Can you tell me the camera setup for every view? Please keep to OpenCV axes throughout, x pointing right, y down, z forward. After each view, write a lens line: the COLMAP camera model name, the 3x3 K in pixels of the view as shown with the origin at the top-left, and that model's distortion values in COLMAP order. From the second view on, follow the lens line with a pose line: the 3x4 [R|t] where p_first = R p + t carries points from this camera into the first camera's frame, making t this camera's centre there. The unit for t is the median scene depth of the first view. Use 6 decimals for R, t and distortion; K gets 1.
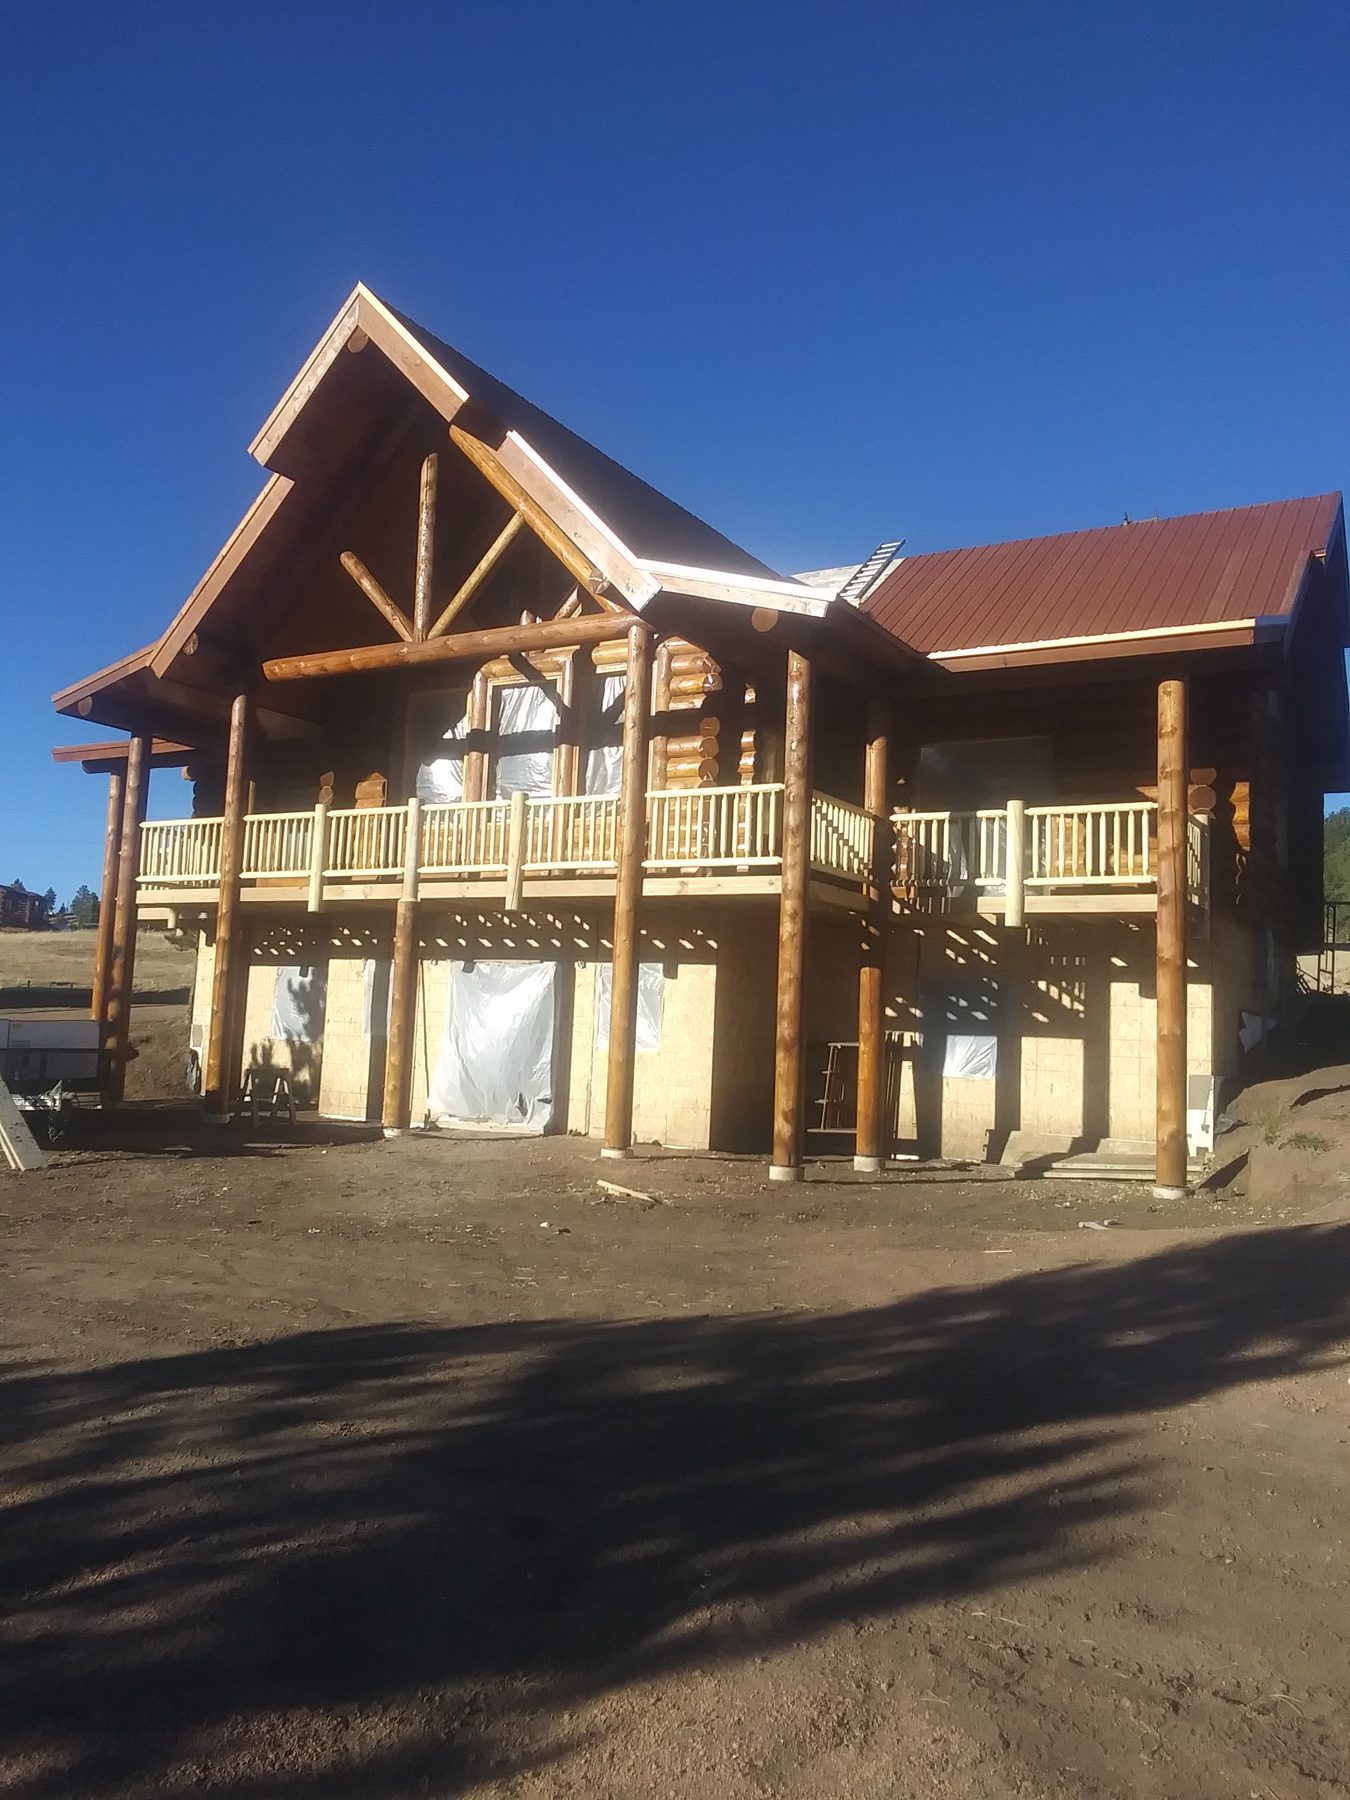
lens RADIAL K [[1419.3, 0, 675.0], [0, 1419.3, 900.0], [0, 0, 1]] dist [0.066920, -0.109938]
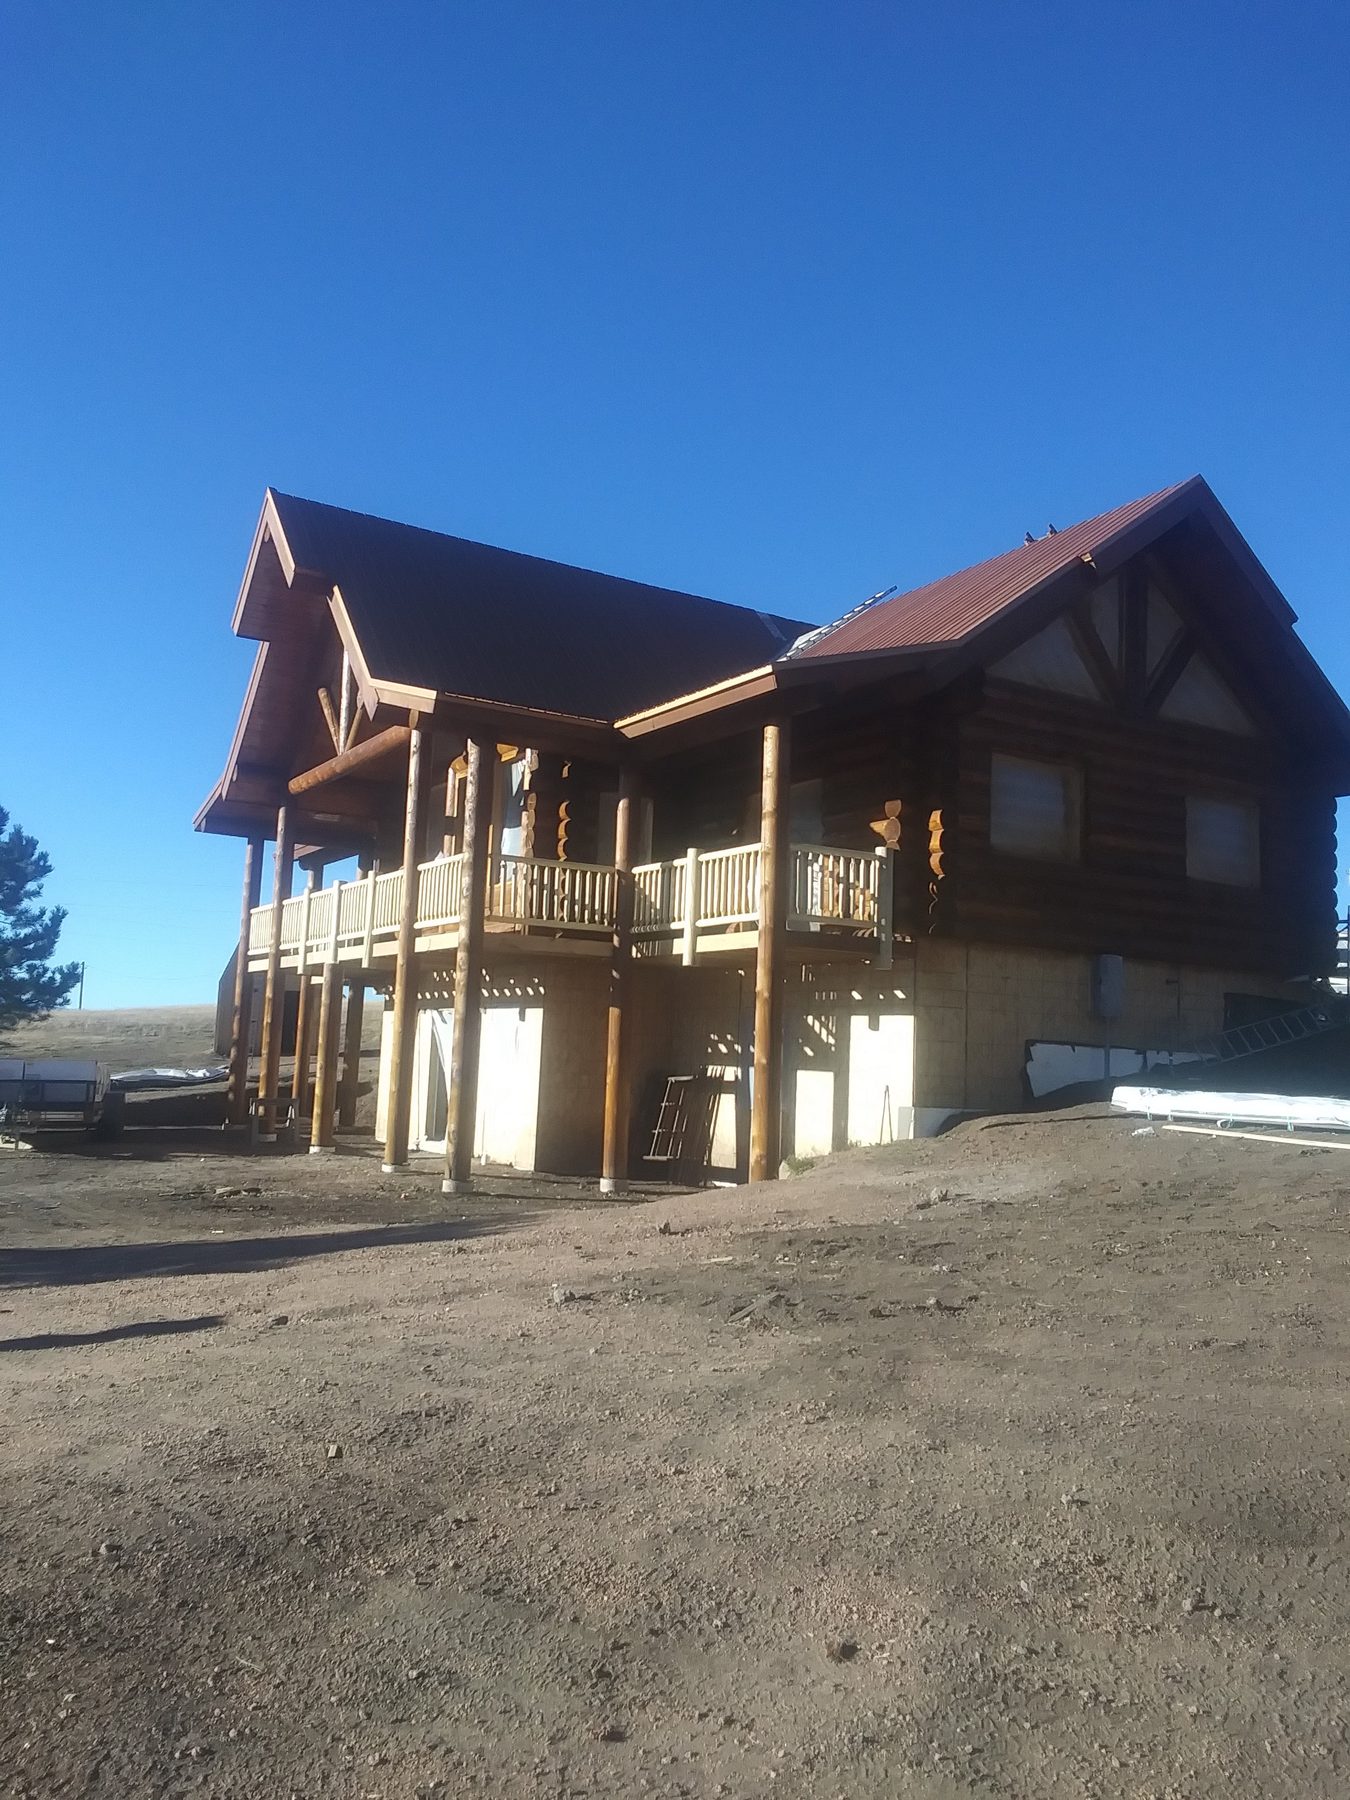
lens RADIAL K [[1419.3, 0, 675.0], [0, 1419.3, 900.0], [0, 0, 1]] dist [0.066920, -0.109938]
pose [[0.882764, -0.061338, -0.465796, 0.672909], [0.046038, 0.997963, -0.044166, 0.014461], [0.467557, 0.017544, 0.883789, 0.045550]]
